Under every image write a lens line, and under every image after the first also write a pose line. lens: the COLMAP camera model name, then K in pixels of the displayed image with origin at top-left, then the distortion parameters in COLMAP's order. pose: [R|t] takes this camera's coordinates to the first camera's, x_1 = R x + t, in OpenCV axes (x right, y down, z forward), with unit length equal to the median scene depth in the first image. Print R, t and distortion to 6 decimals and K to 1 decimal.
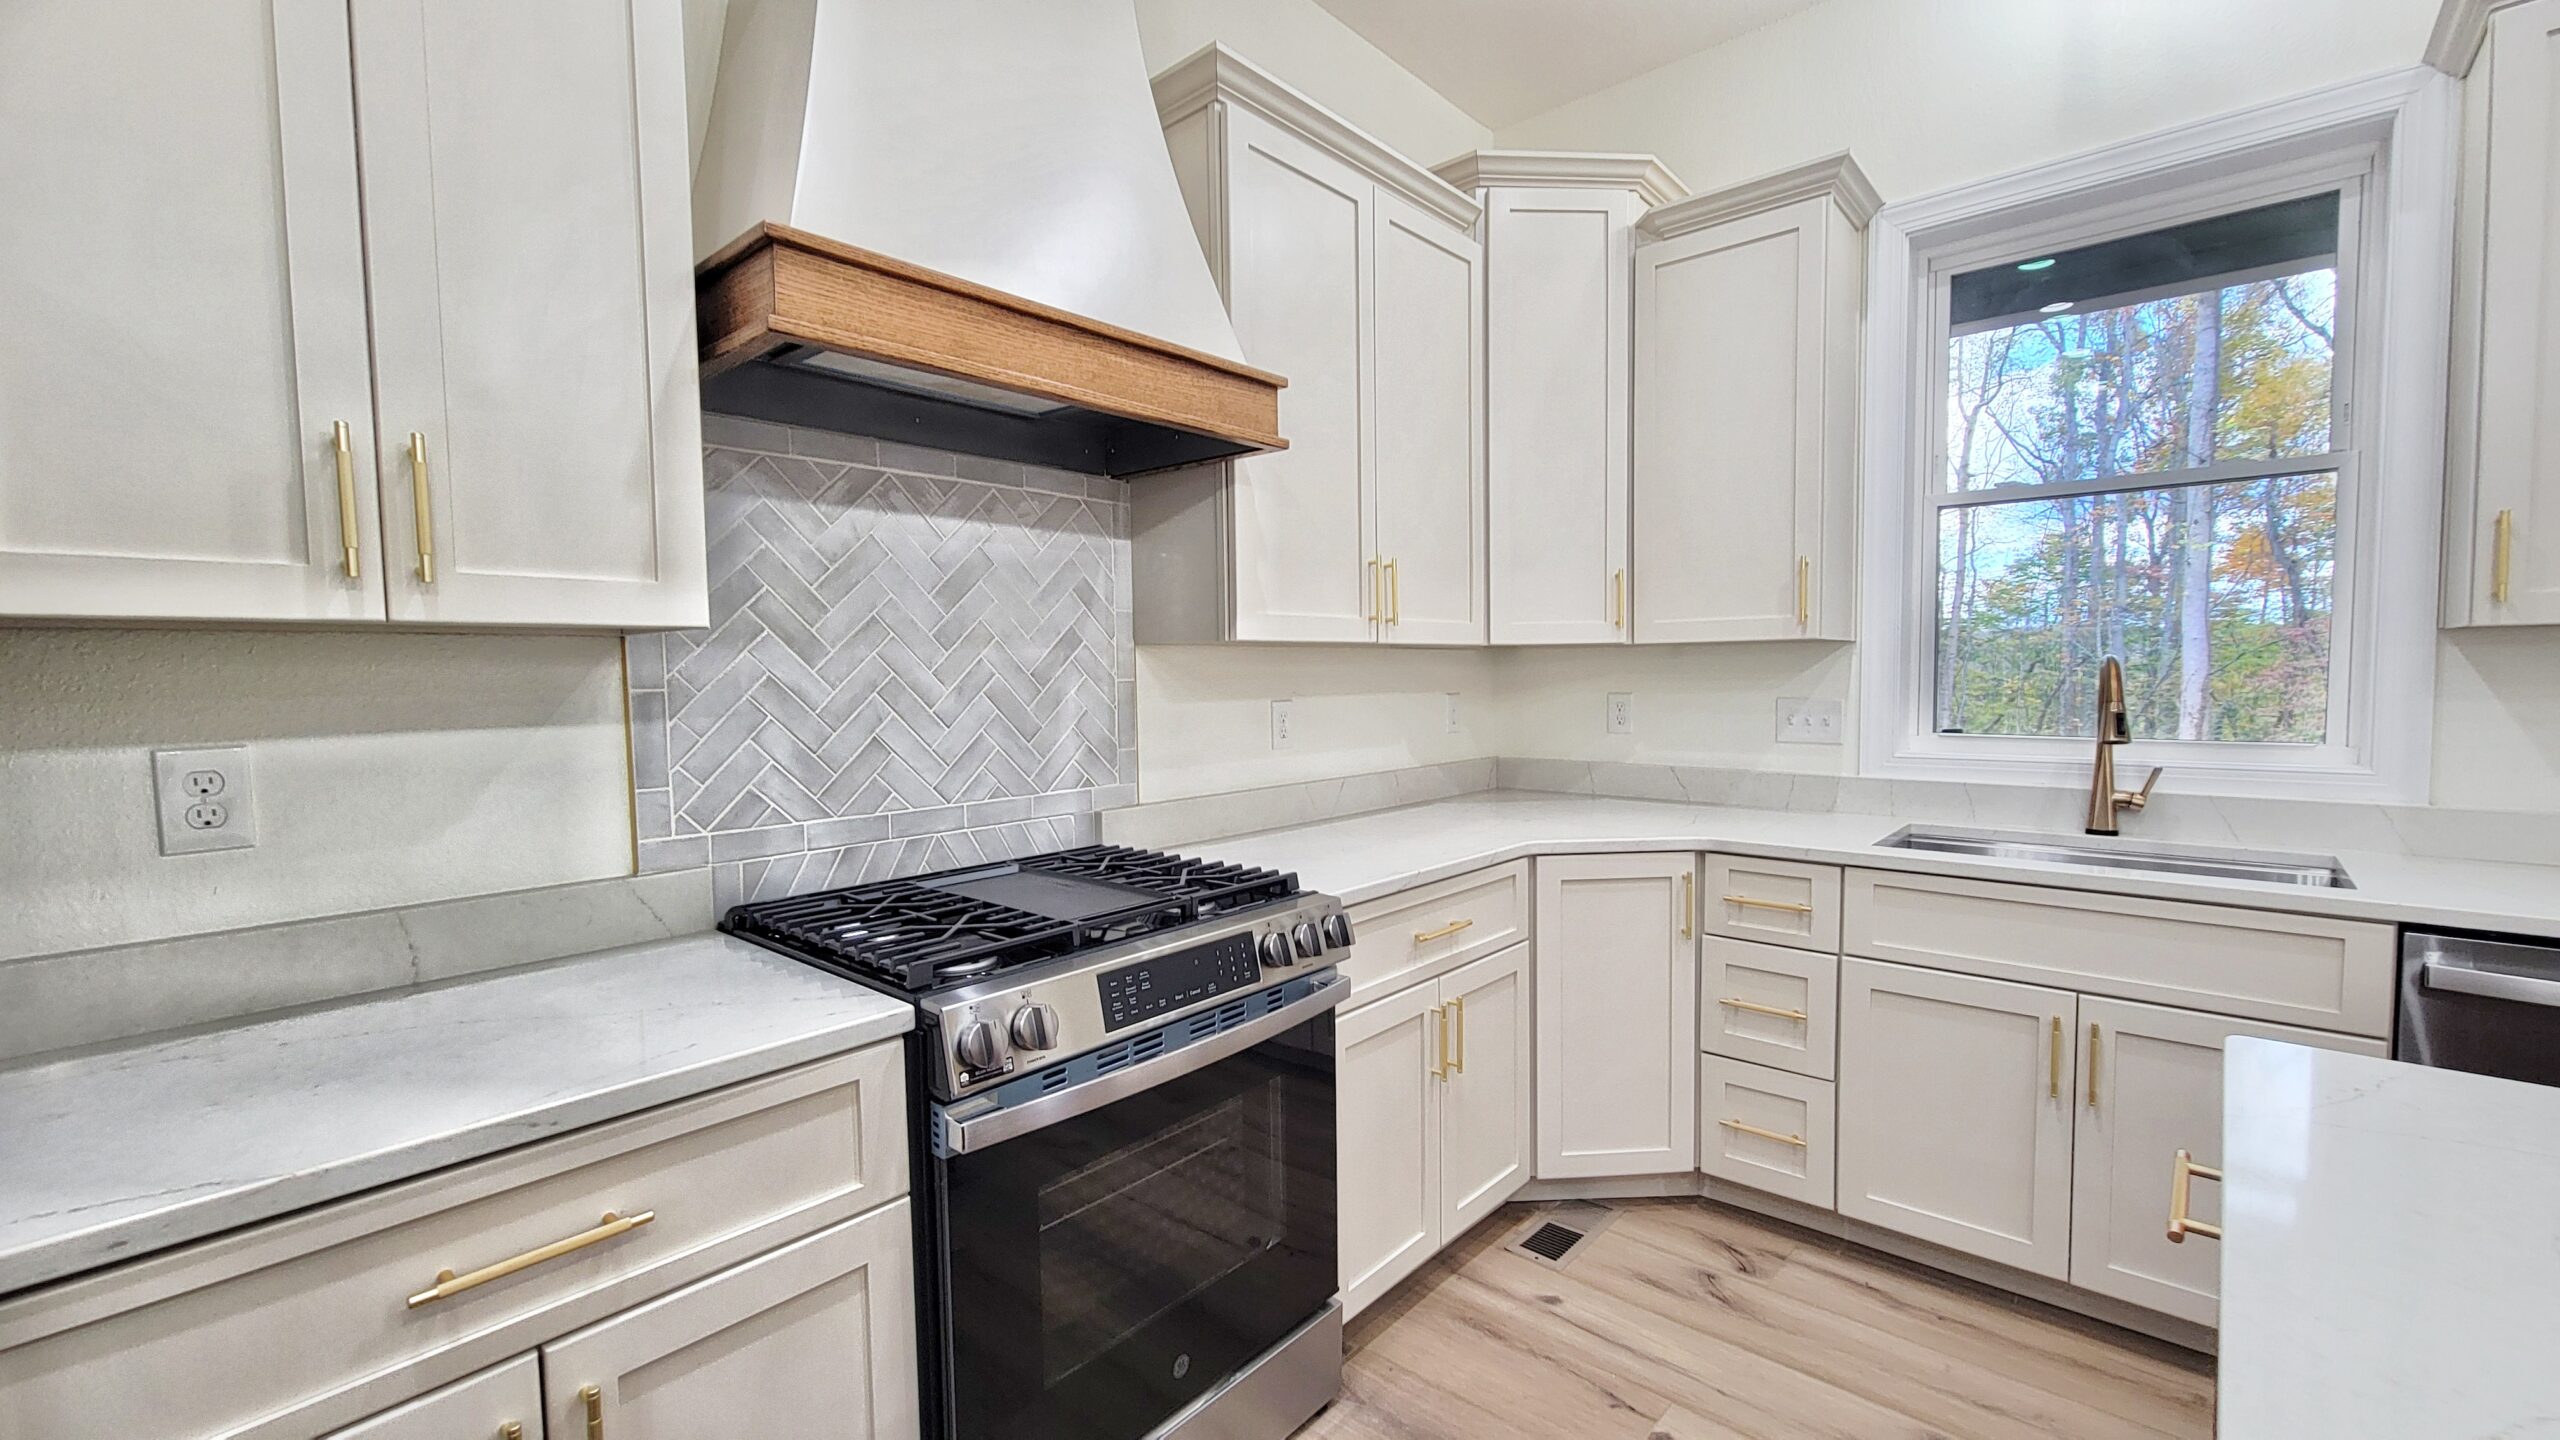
lens RADIAL K [[1041.1, 0, 1299.4], [0, 1041.1, 728.3], [0, 0, 1]] dist [-0.000146, -0.000250]
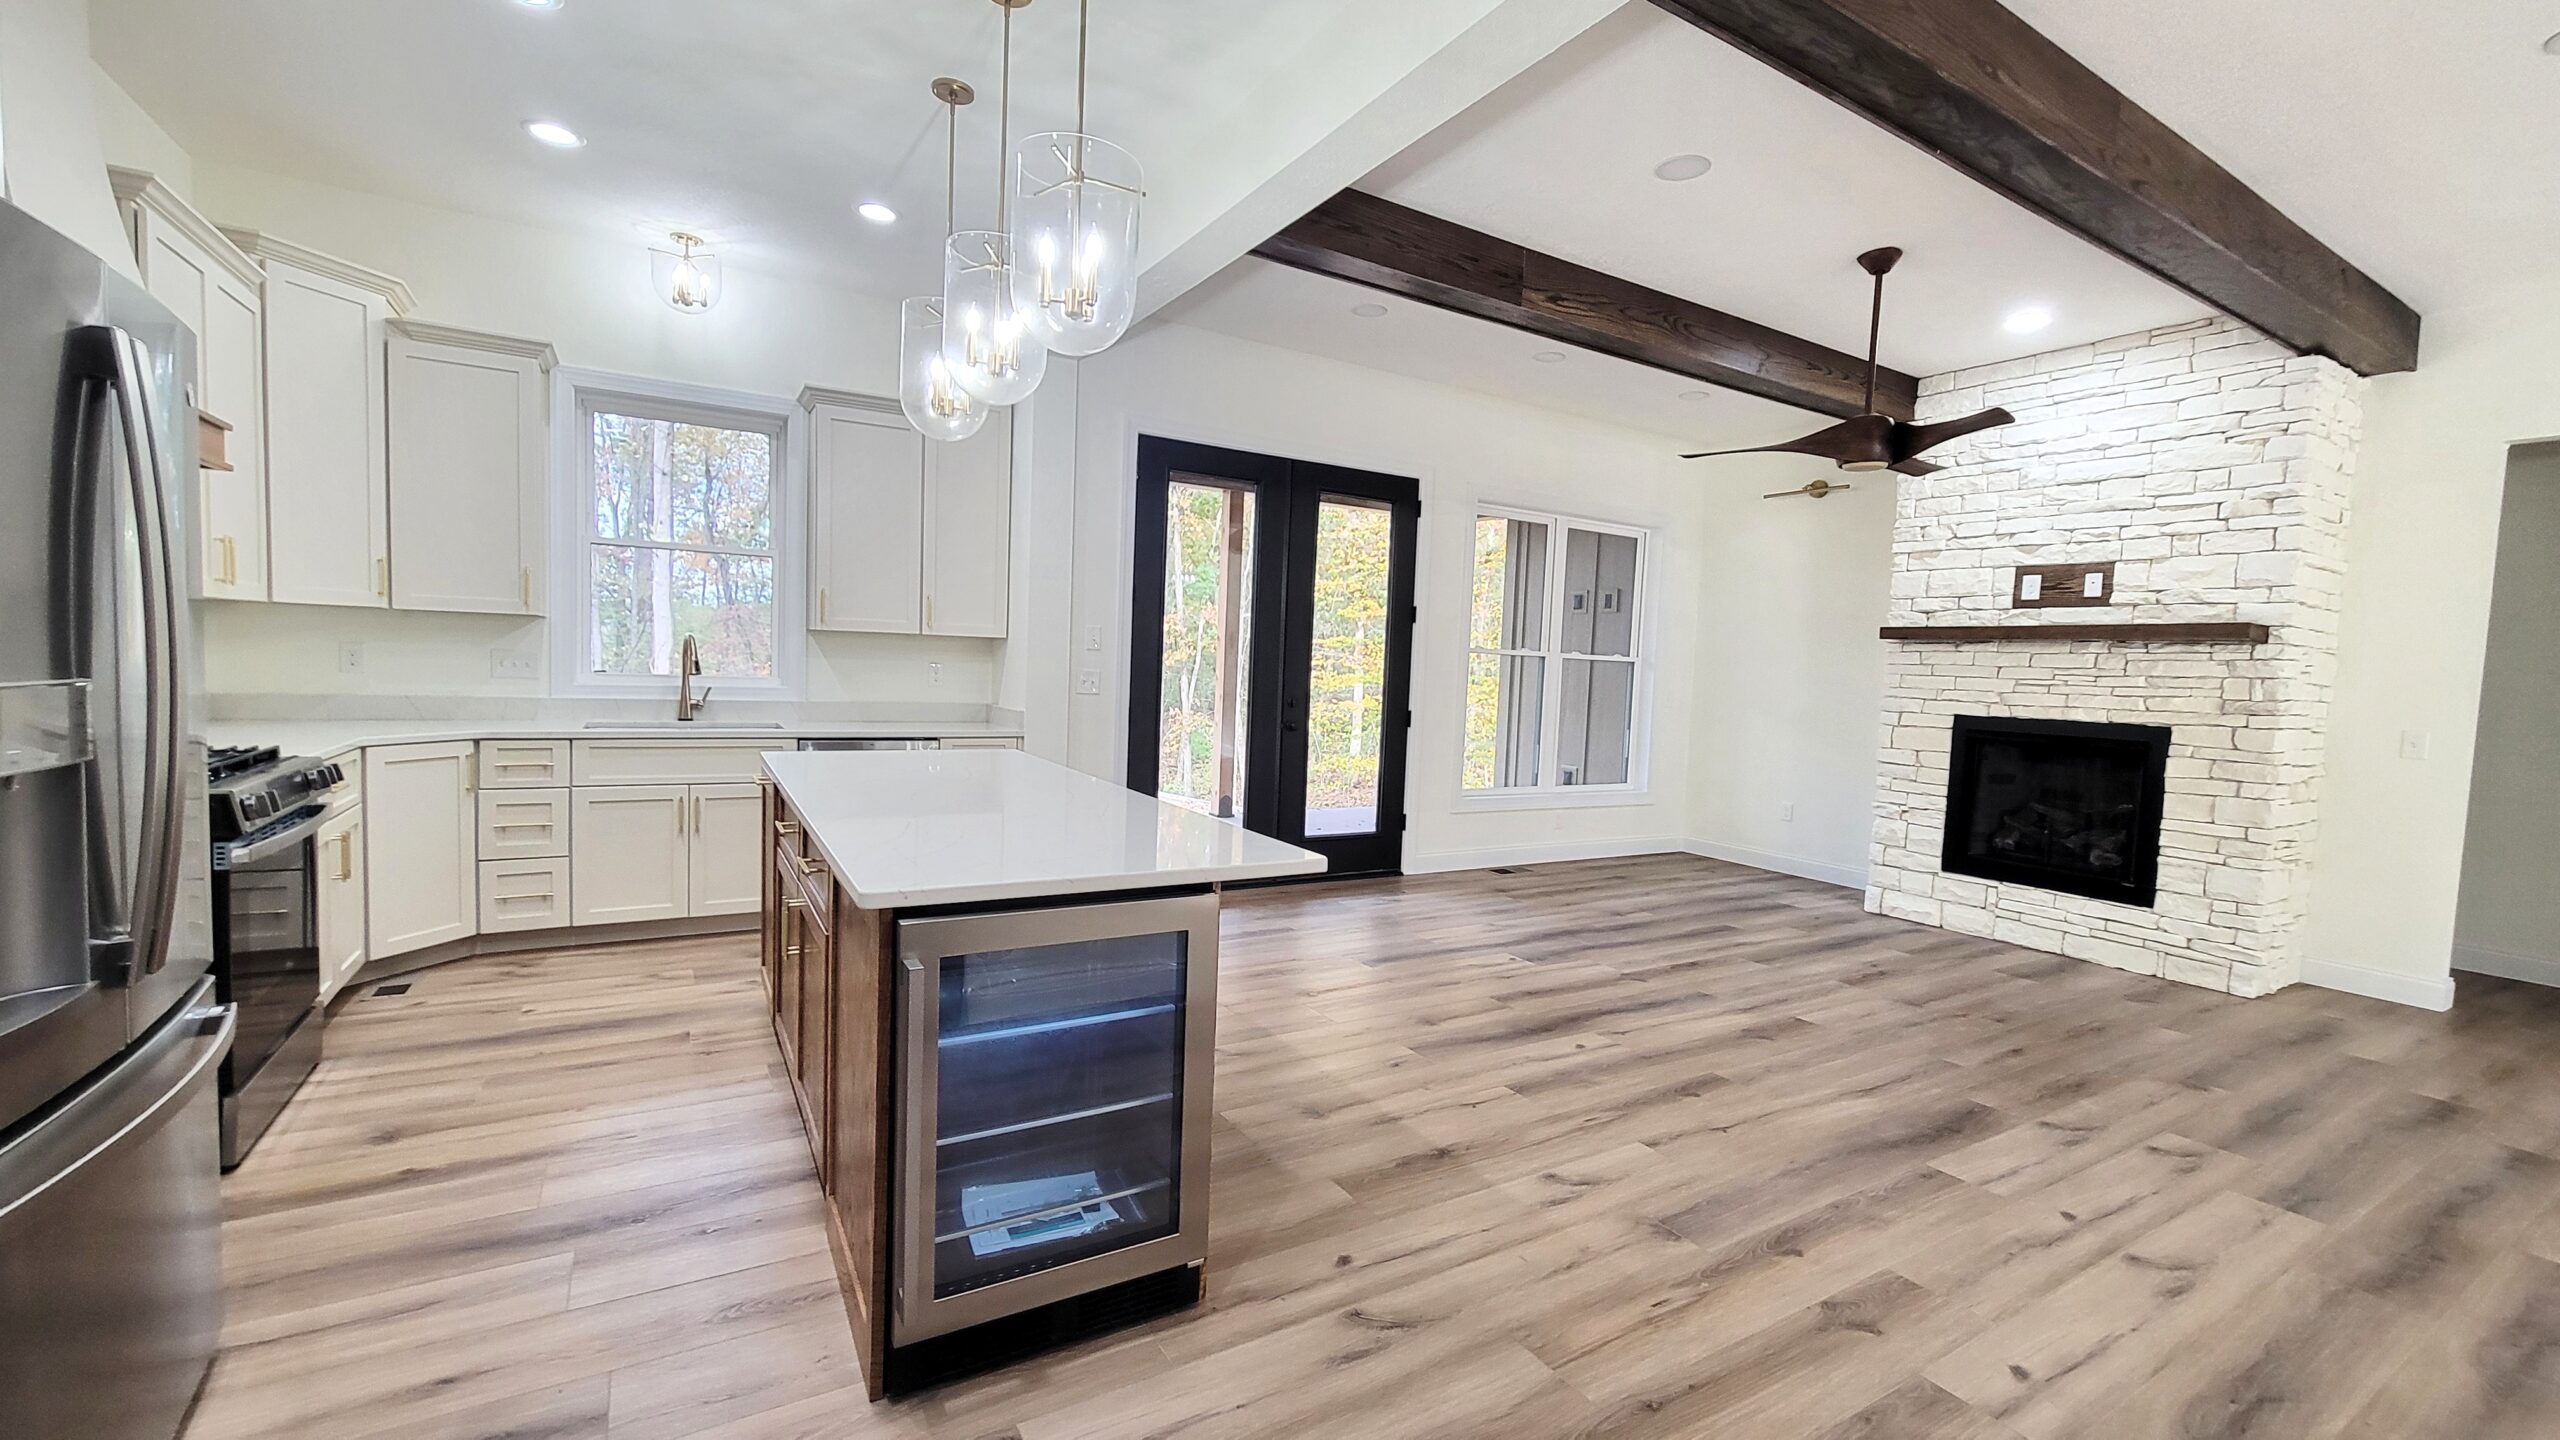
lens RADIAL K [[1041.1, 0, 1299.4], [0, 1041.1, 728.3], [0, 0, 1]] dist [-0.000146, -0.000250]
pose [[0.298733, -0.036920, 0.953622, -0.812821], [0.005295, 0.999300, 0.037030, 0.045500], [-0.954322, -0.006013, 0.298719, -0.756820]]
